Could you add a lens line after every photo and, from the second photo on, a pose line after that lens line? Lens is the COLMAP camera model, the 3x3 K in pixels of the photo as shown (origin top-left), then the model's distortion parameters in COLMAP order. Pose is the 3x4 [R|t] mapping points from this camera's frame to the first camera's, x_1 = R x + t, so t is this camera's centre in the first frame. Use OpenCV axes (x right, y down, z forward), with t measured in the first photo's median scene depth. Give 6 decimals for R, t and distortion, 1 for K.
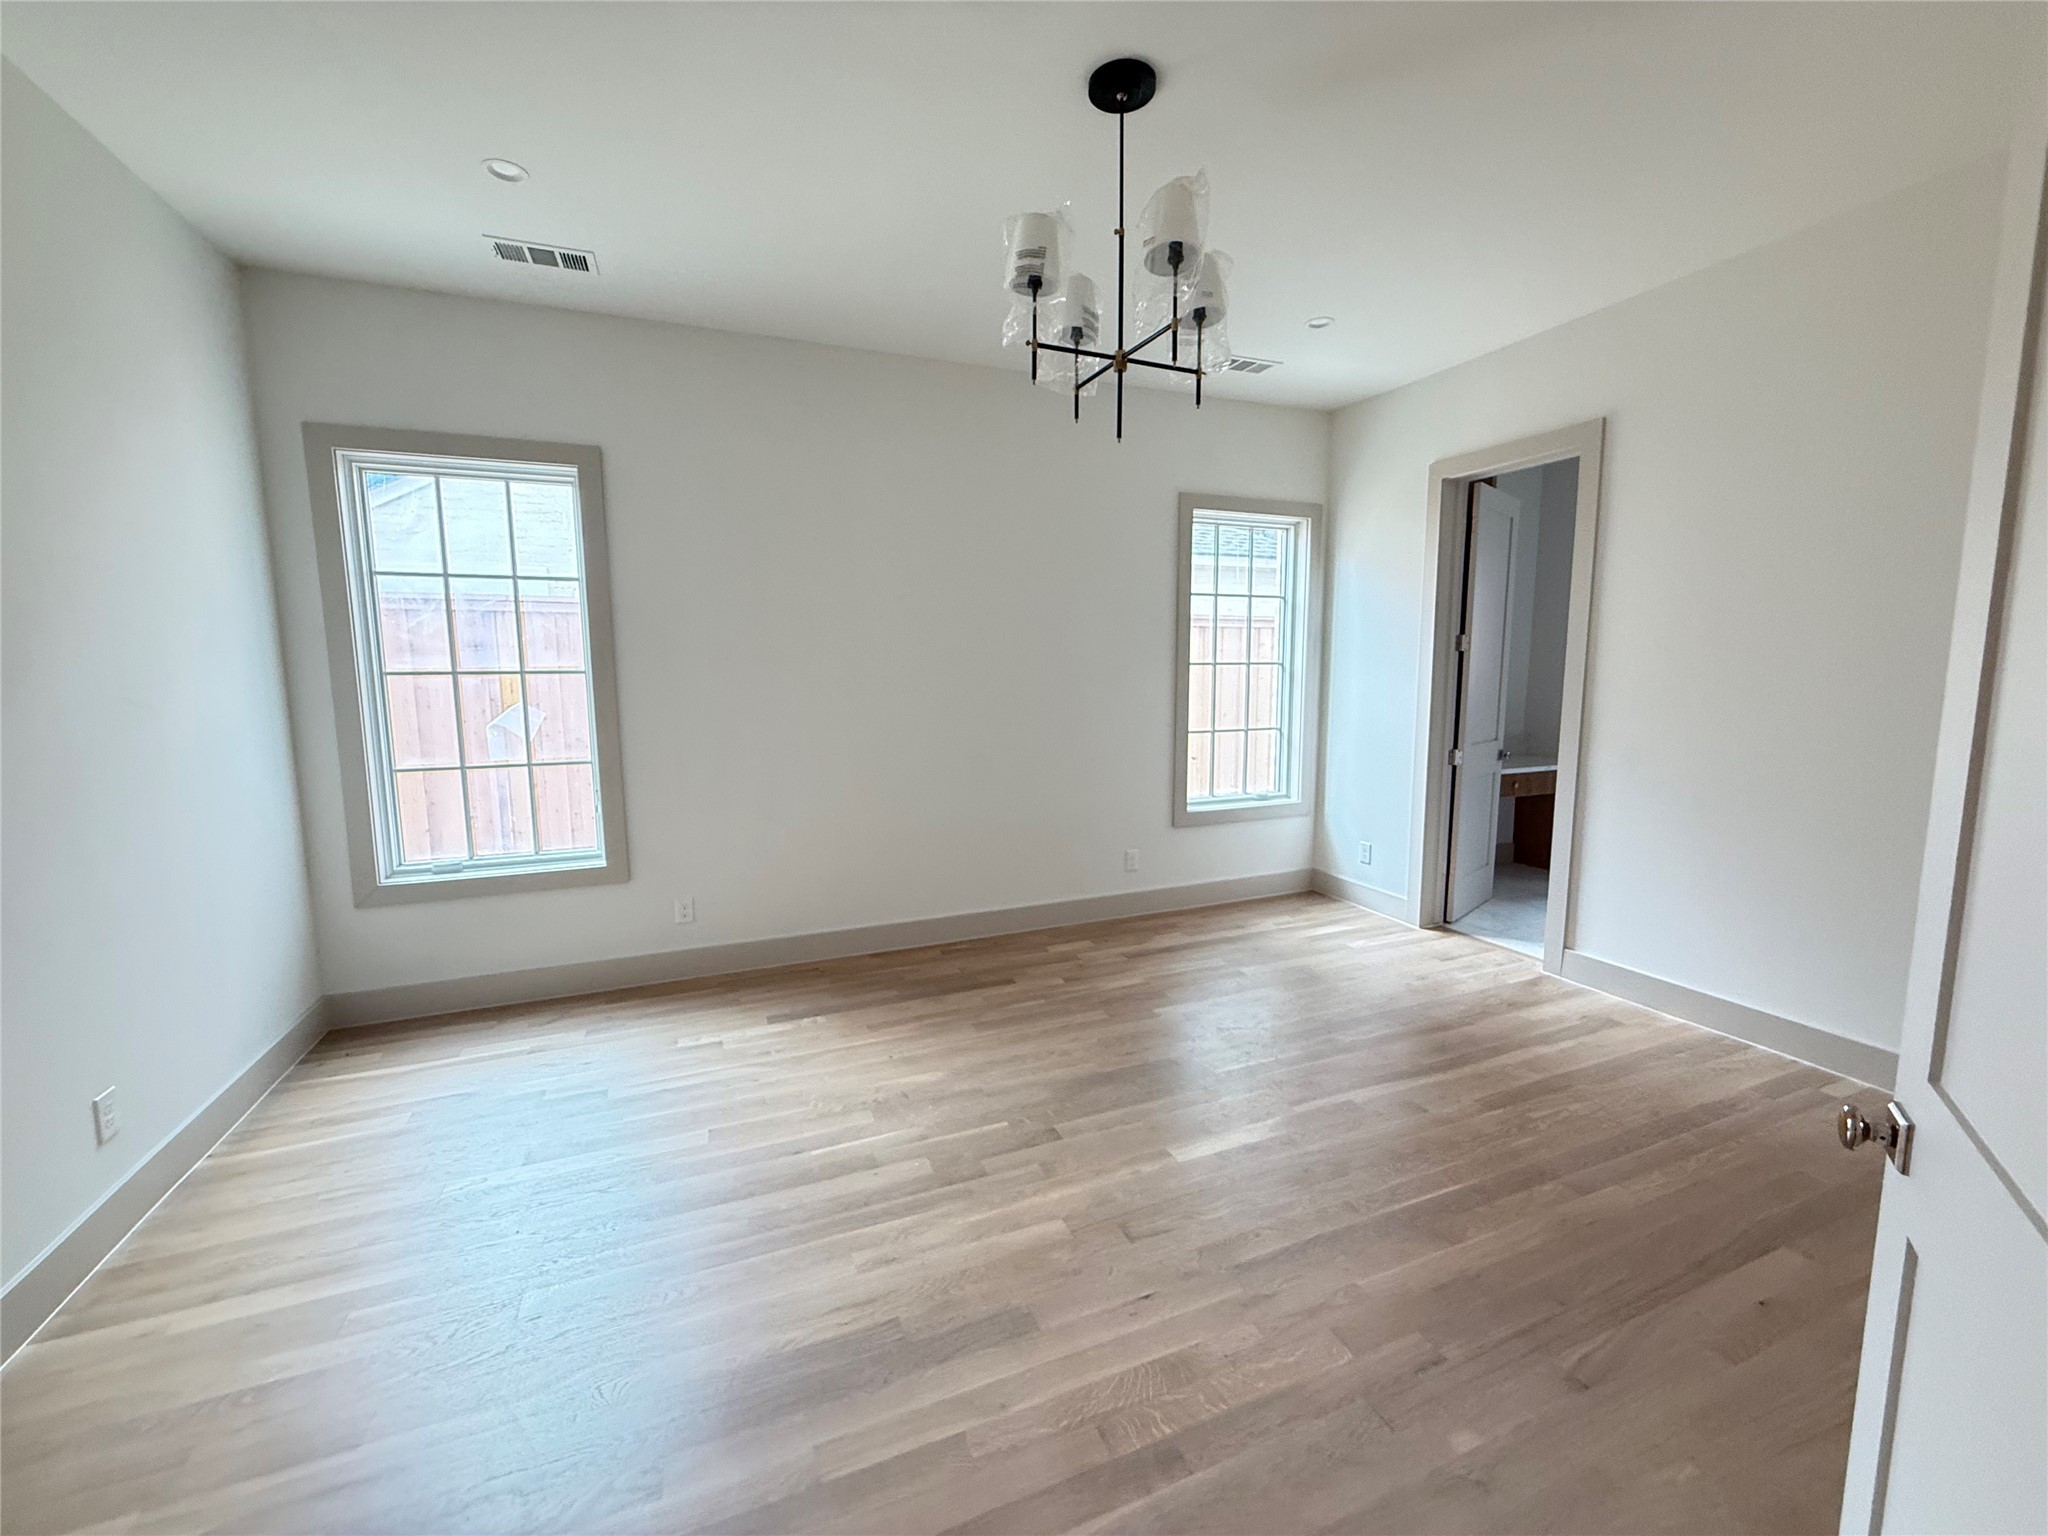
lens RADIAL K [[816.1, 0, 1020.6], [0, 816.1, 765.5], [0, 0, 1]] dist [0.013321, 0.000196]
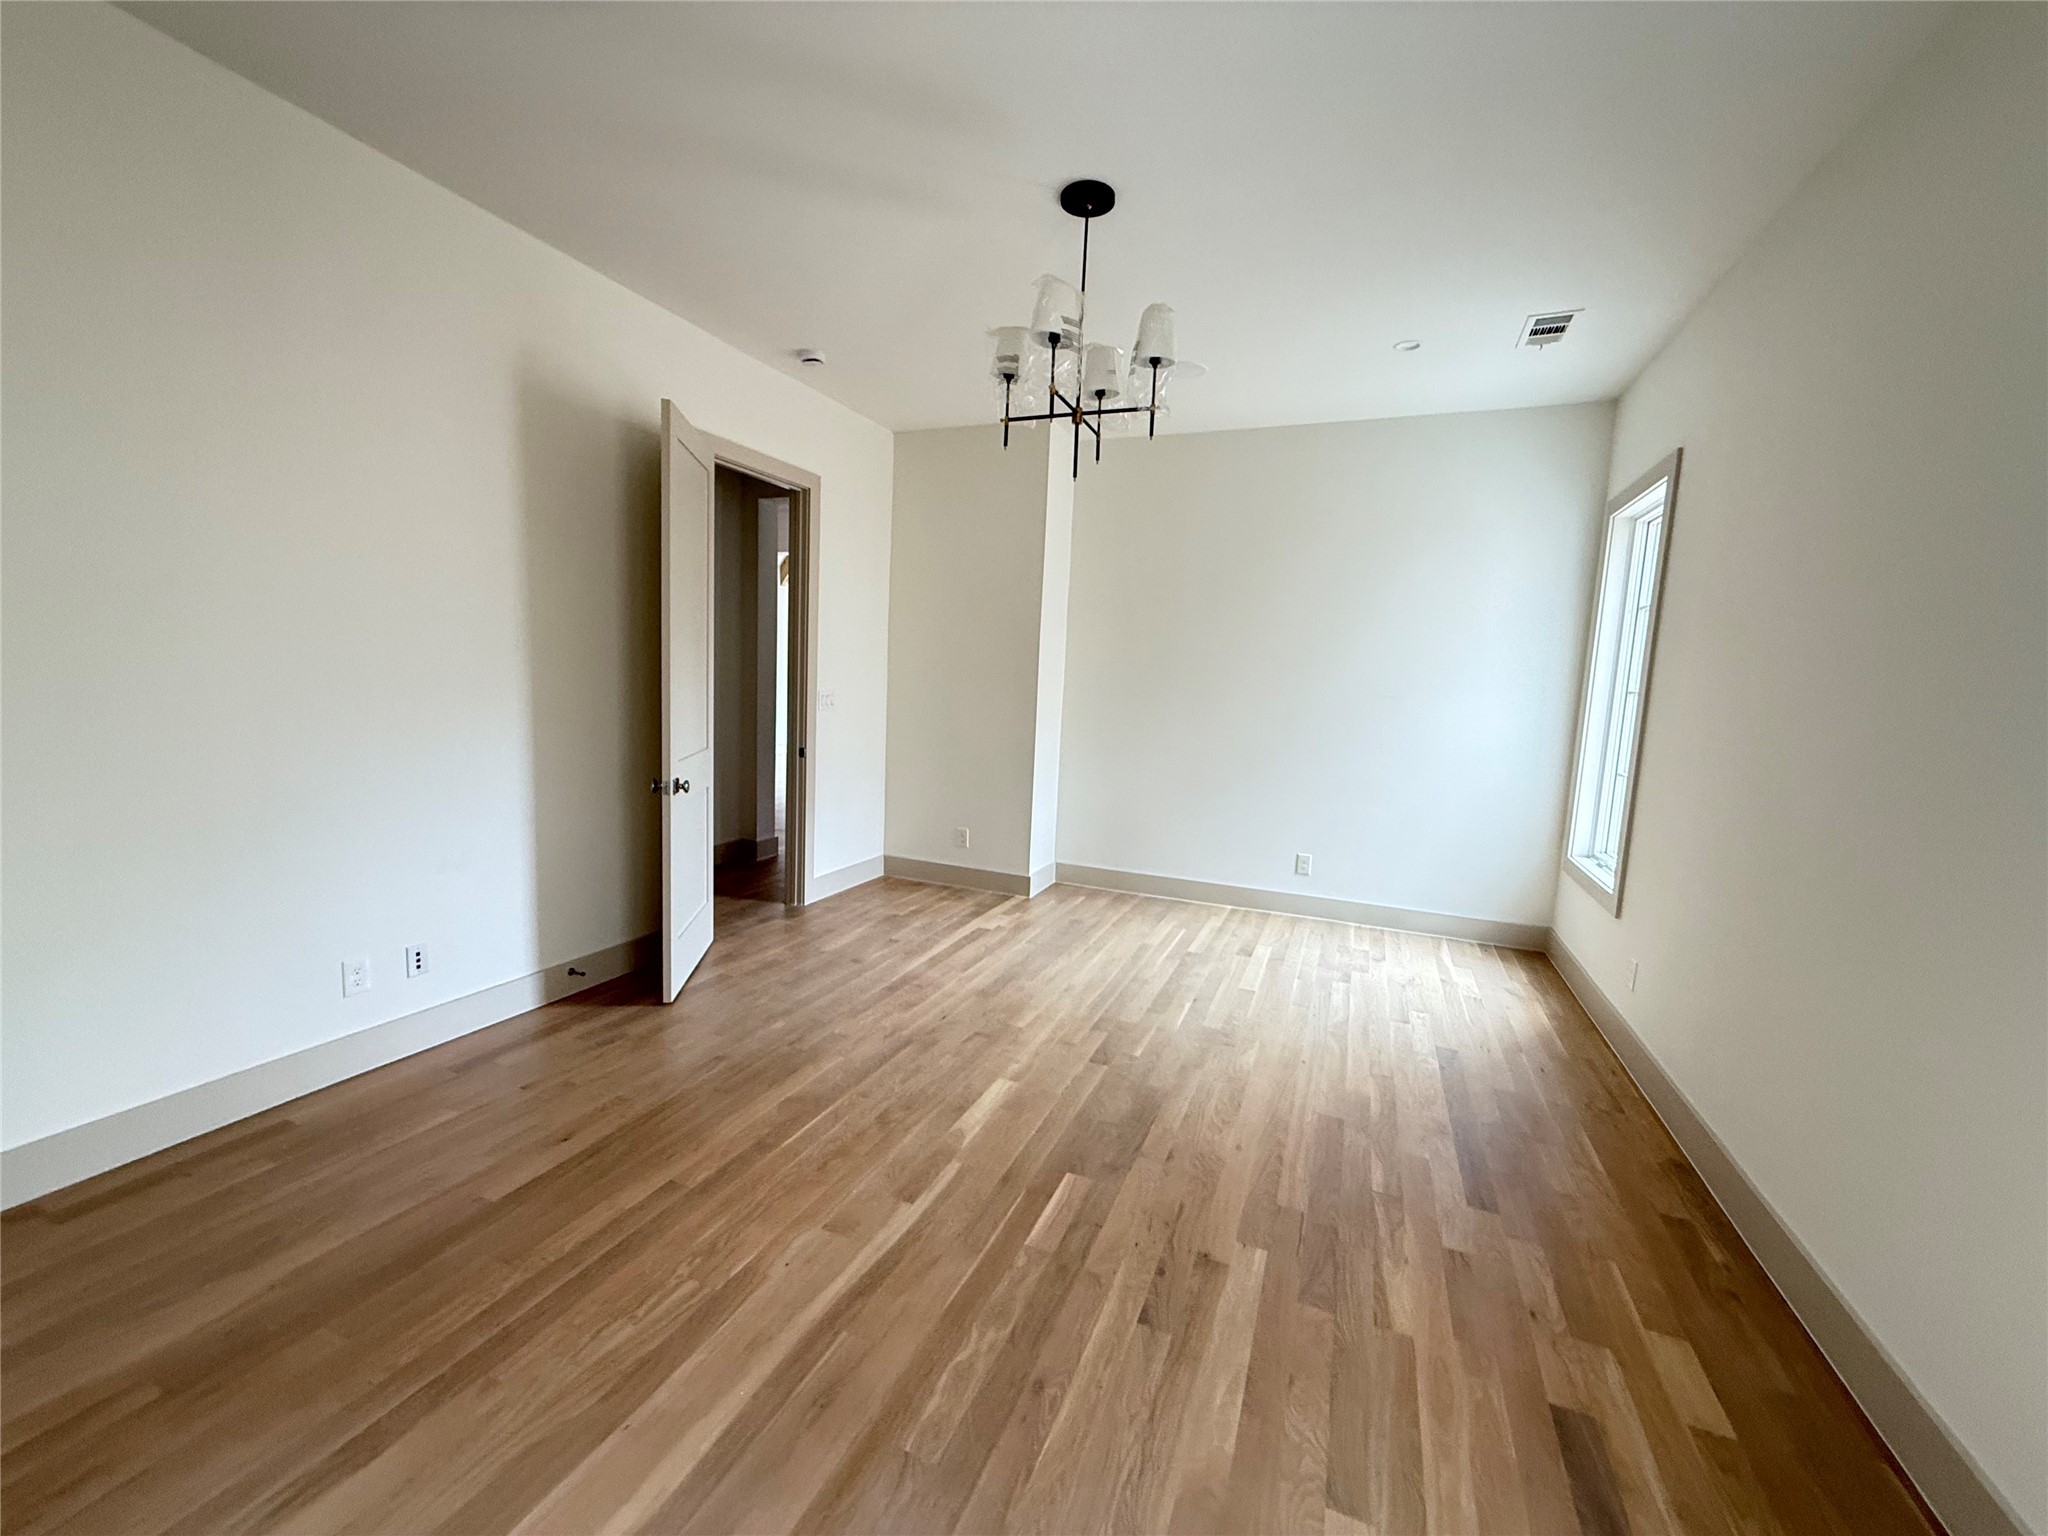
lens RADIAL K [[816.1, 0, 1022.7], [0, 816.1, 769.7], [0, 0, 1]] dist [0.013321, 0.000196]
pose [[-0.704342, 0.054747, -0.707747, 0.981491], [-0.125234, 0.971800, 0.199803, -0.188419], [0.698727, 0.229364, -0.677623, 1.721608]]
